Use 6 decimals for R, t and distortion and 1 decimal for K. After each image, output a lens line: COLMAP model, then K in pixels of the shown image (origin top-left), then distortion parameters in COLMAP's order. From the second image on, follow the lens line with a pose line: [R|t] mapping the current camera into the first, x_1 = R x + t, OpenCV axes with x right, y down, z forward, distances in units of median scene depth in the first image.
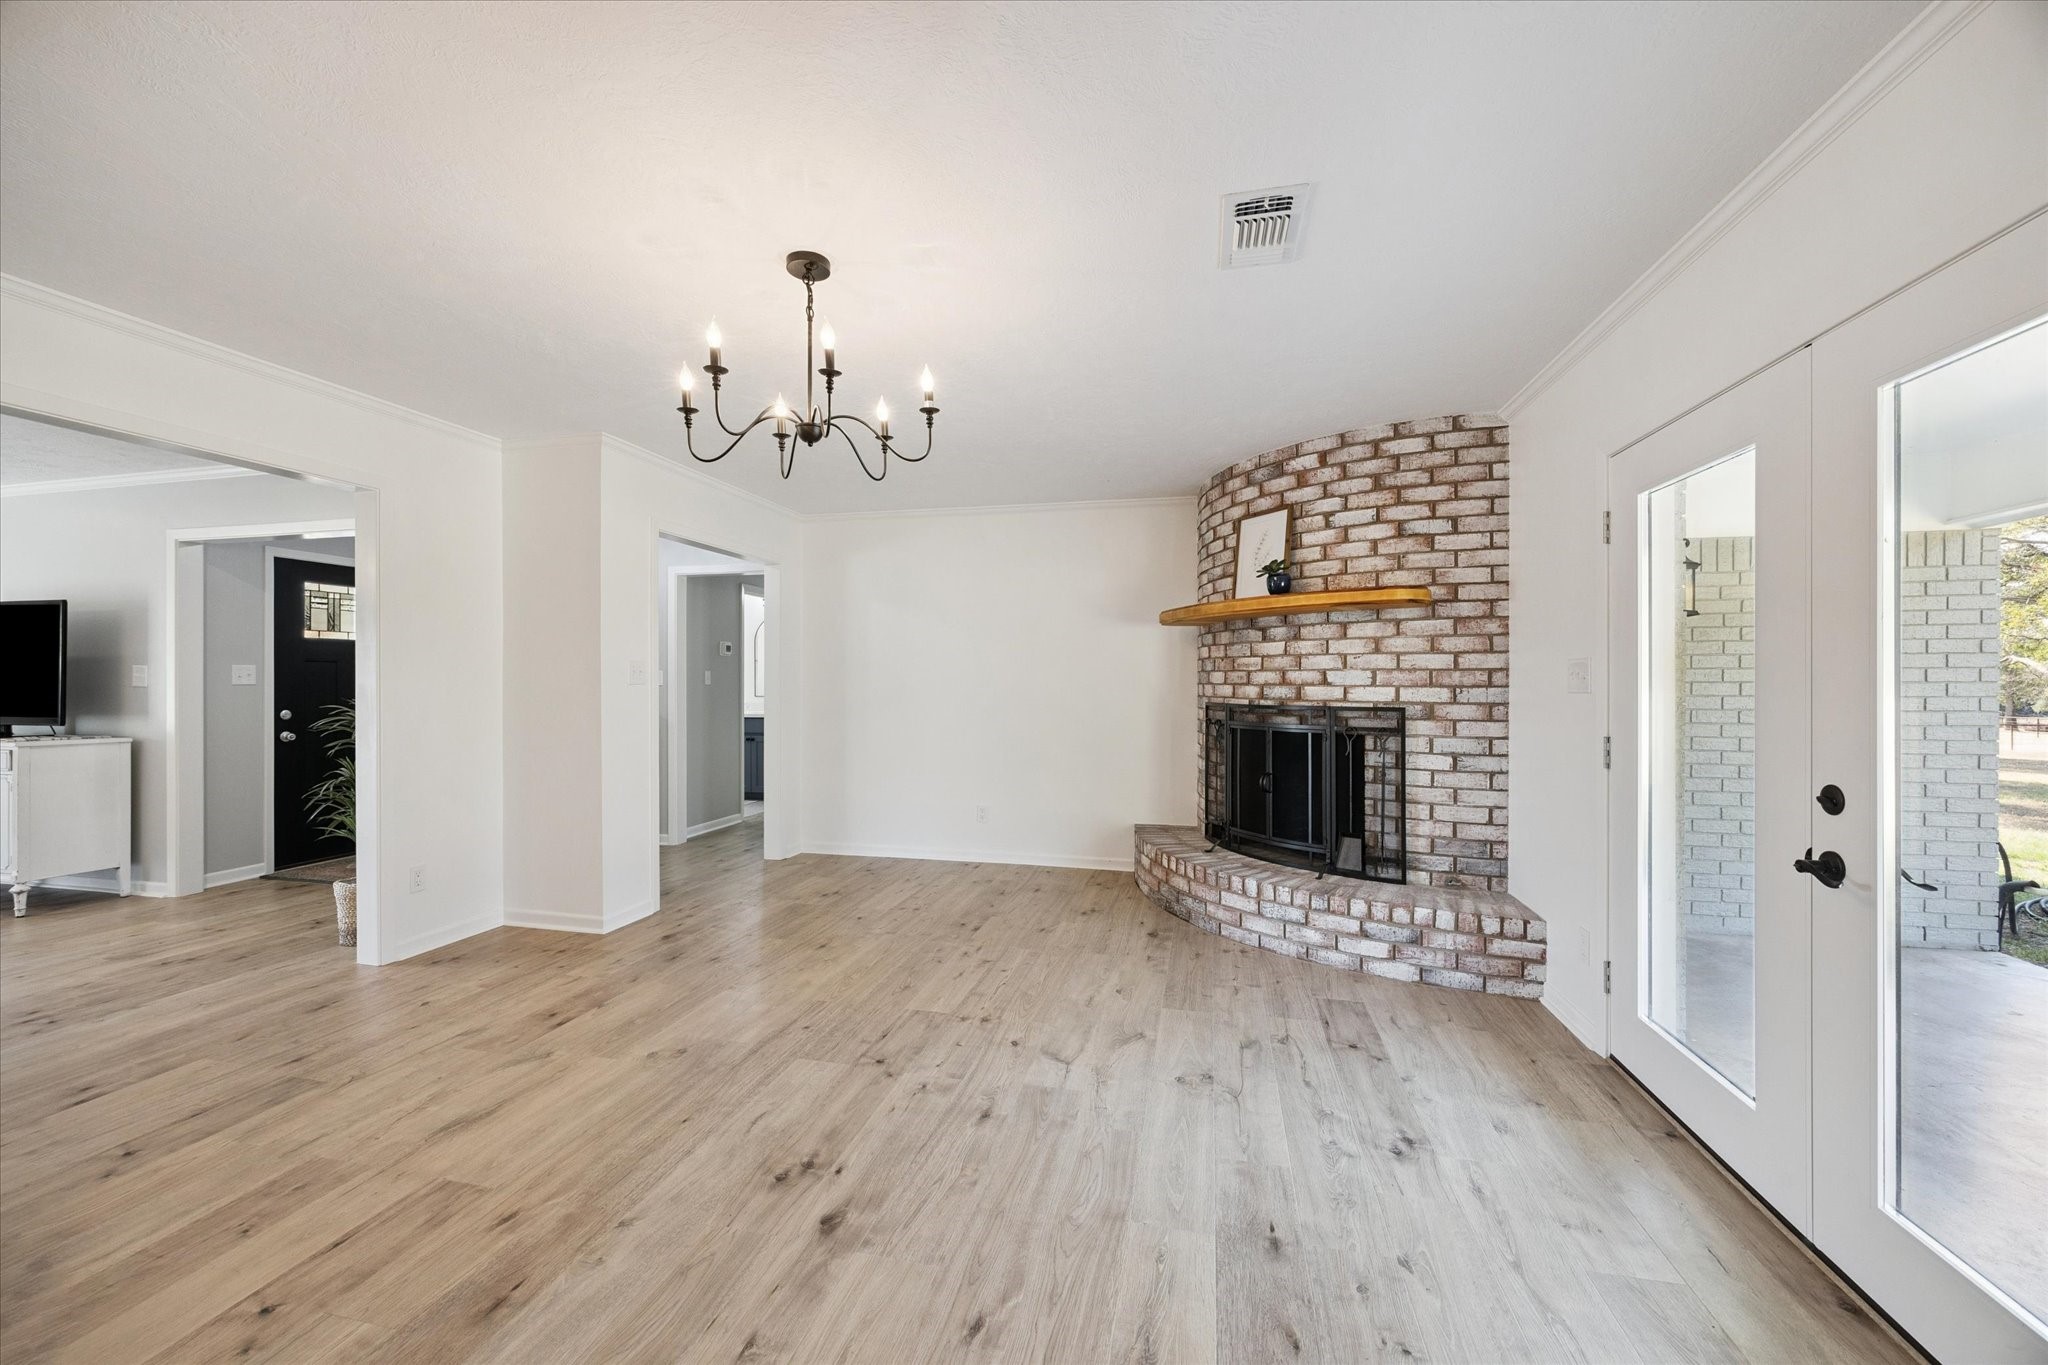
lens RADIAL K [[781.8, 0, 1035.6], [0, 781.8, 682.5], [0, 0, 1]] dist [-0.001564, 0.000229]
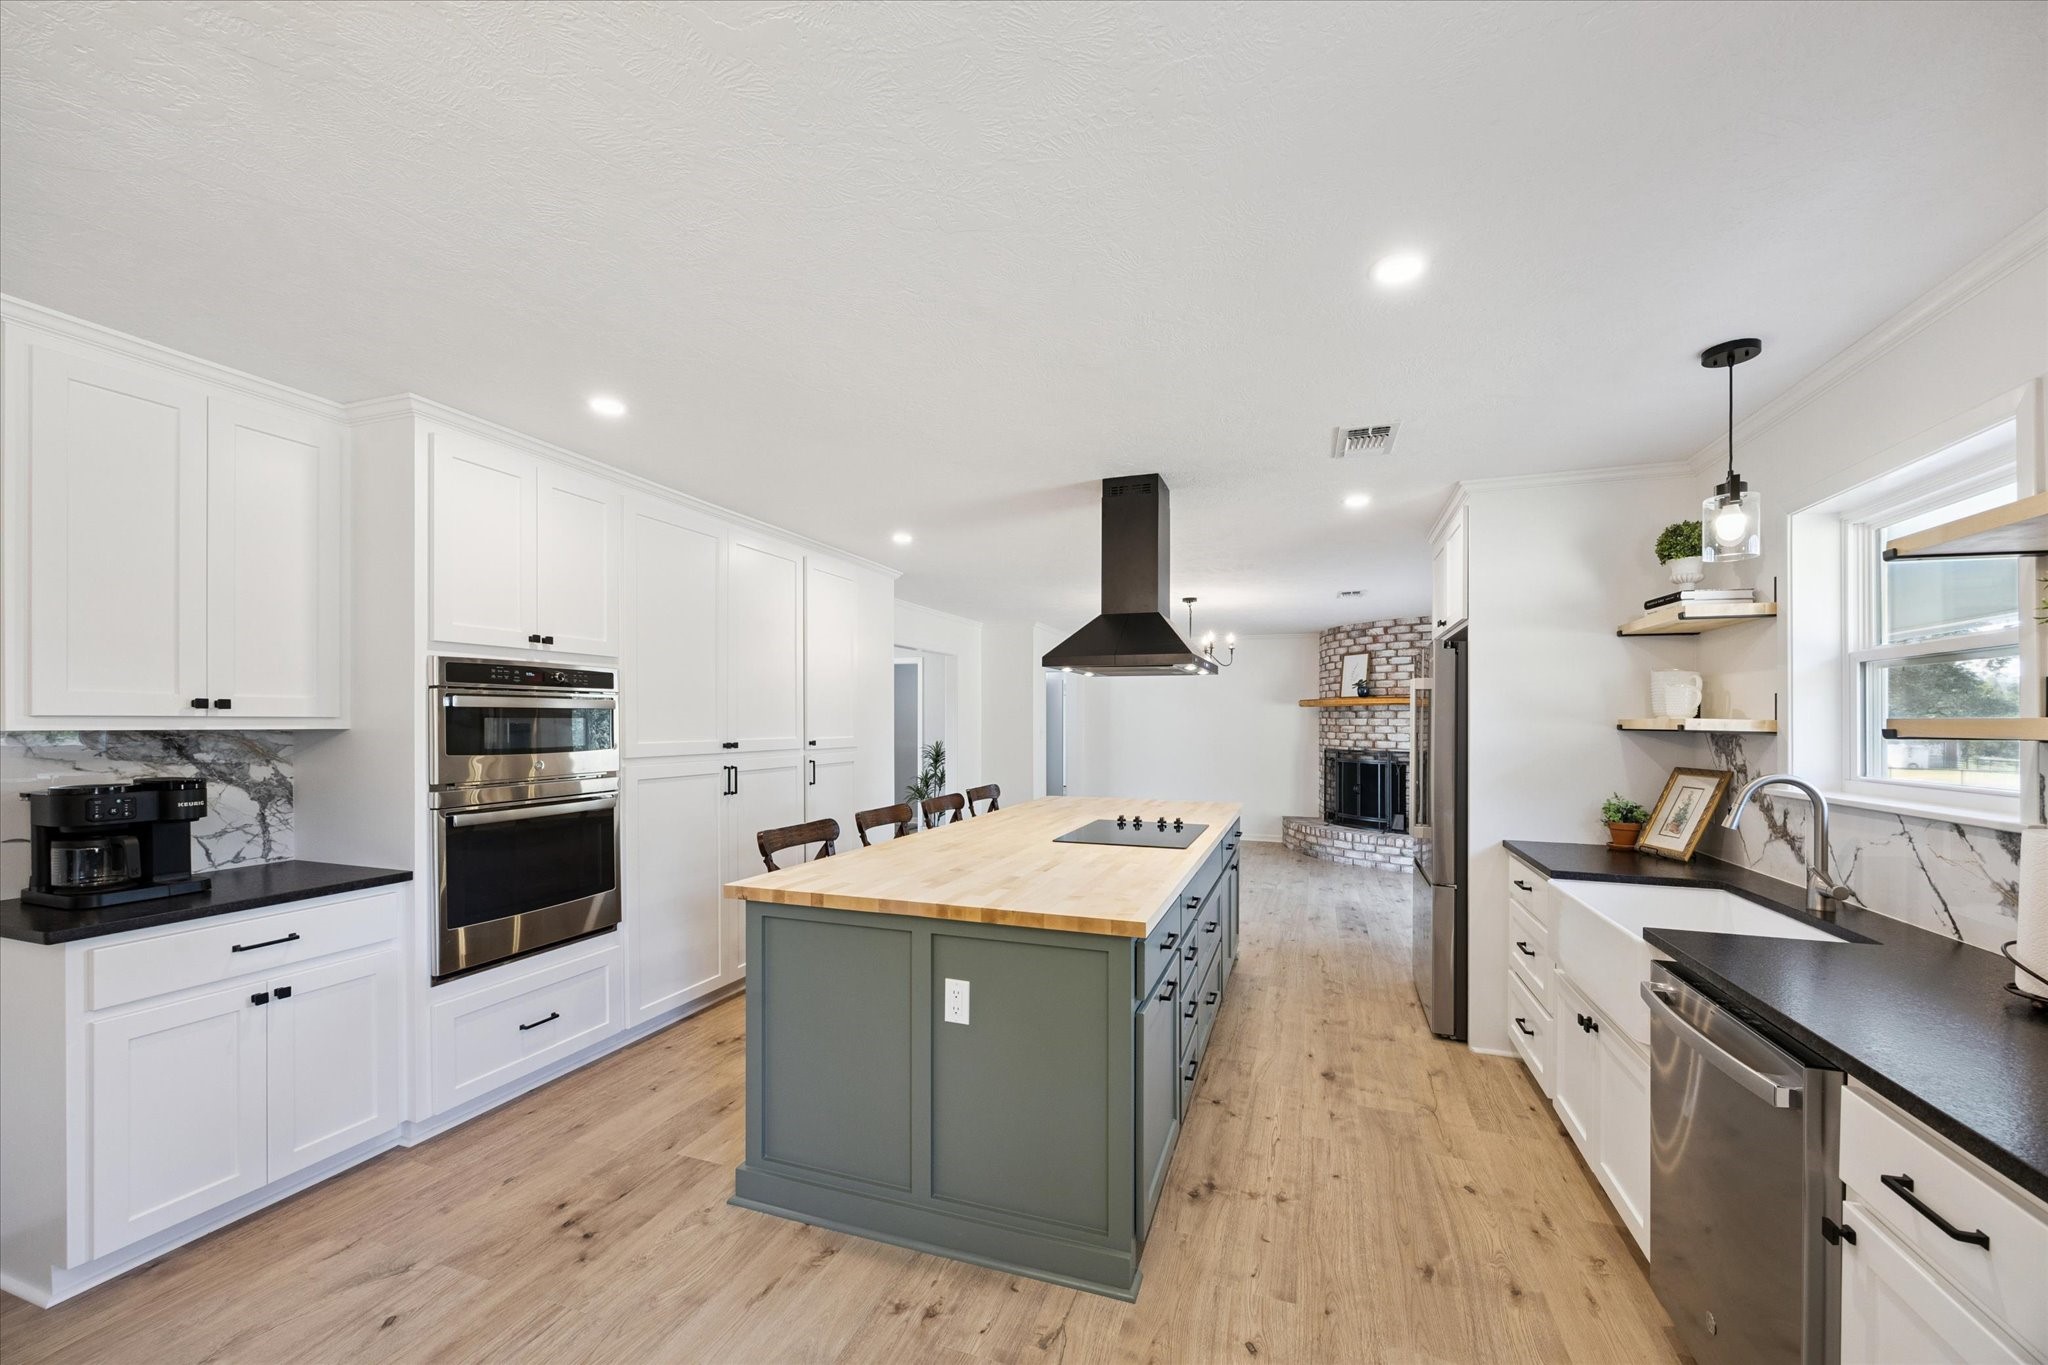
lens RADIAL K [[791.5, 0, 1022.6], [0, 791.5, 722.7], [0, 0, 1]] dist [0.002181, 0.000364]
pose [[0.991159, 0.000682, -0.132680, -0.301227], [-0.000656, 1.000000, 0.000240, -0.043974], [0.132680, -0.000150, 0.991159, -1.186664]]
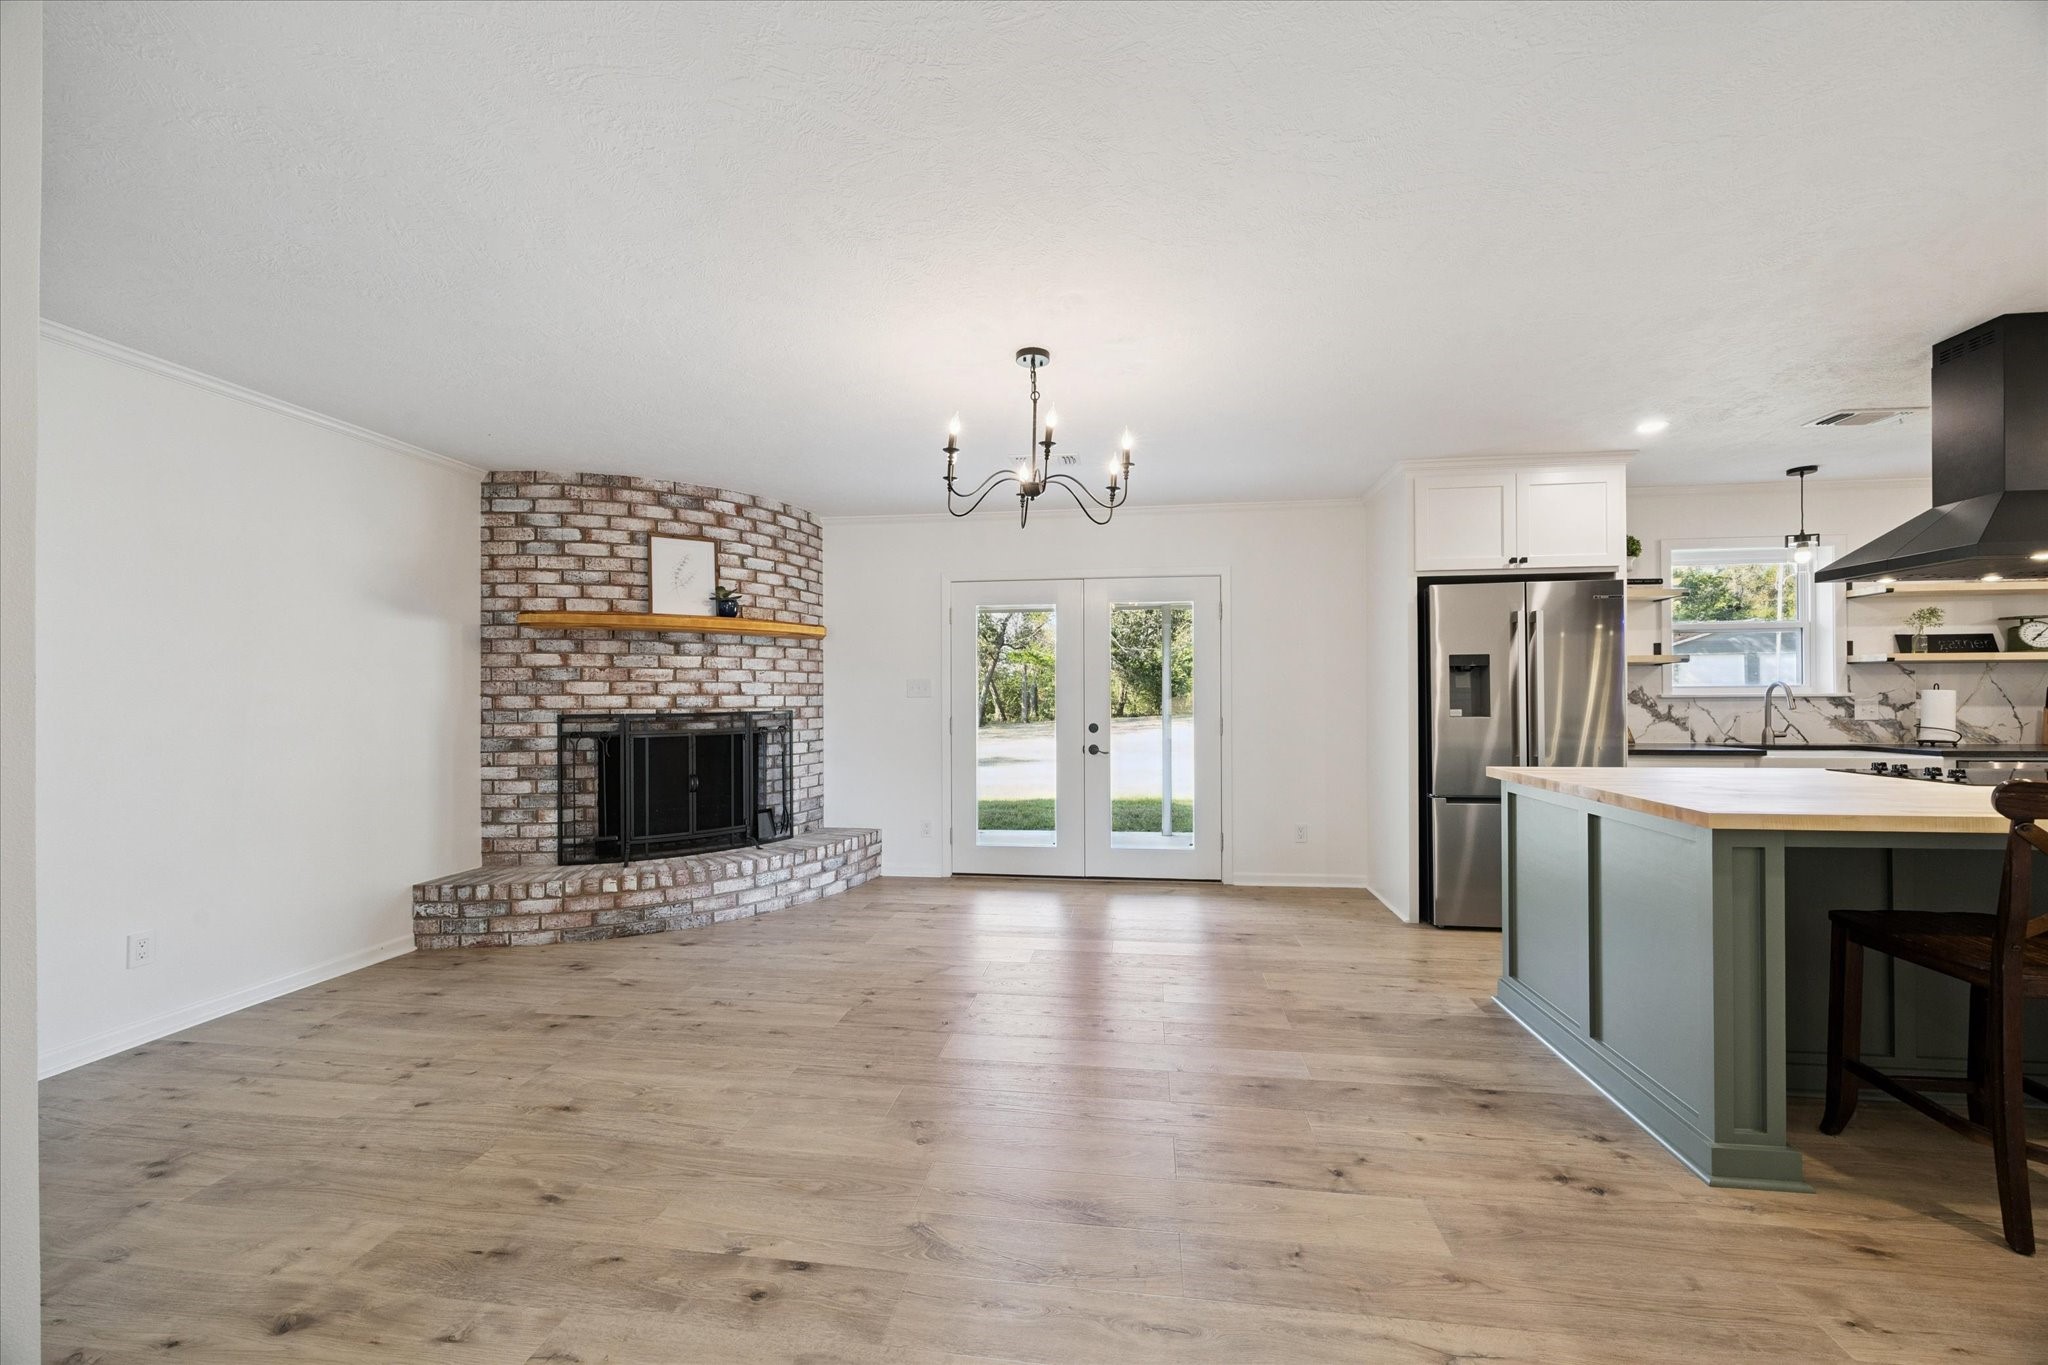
lens RADIAL K [[791.5, 0, 1035.3], [0, 791.5, 687.3], [0, 0, 1]] dist [0.002181, 0.000364]
pose [[-0.092906, 0.009131, 0.995633, -0.911312], [0.005628, 0.999947, -0.008645, 0.005258], [-0.995659, 0.004800, -0.092952, 0.654813]]
